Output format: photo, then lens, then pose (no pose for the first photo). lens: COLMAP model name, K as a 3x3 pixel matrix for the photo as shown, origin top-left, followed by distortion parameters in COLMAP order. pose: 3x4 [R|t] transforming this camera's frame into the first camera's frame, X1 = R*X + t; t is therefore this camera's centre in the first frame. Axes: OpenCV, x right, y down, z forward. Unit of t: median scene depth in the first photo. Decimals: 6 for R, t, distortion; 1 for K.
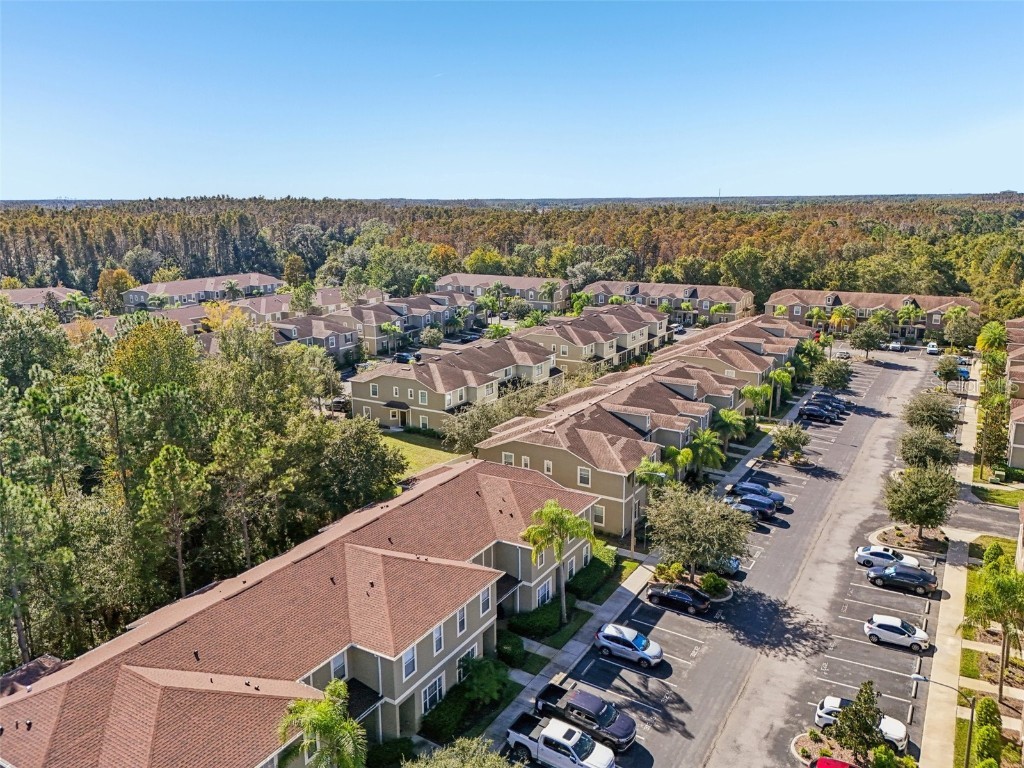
lens RADIAL K [[762.8, 0, 507.0], [0, 762.8, 386.8], [0, 0, 1]] dist [0.069296, -0.078331]
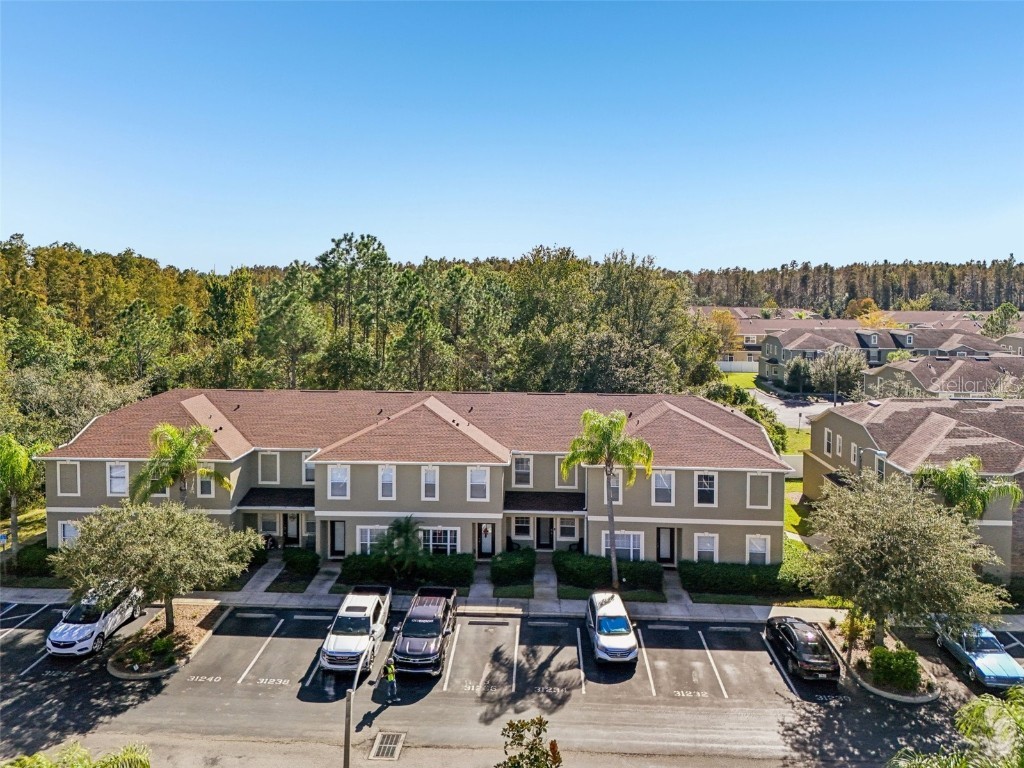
lens RADIAL K [[769.9, 0, 502.8], [0, 769.9, 315.3], [0, 0, 1]] dist [0.074778, -0.063515]
pose [[0.476163, 0.052561, -0.877785, 0.584436], [-0.217203, 0.974312, -0.059483, 0.111684], [0.852110, 0.218981, 0.475348, 0.457670]]
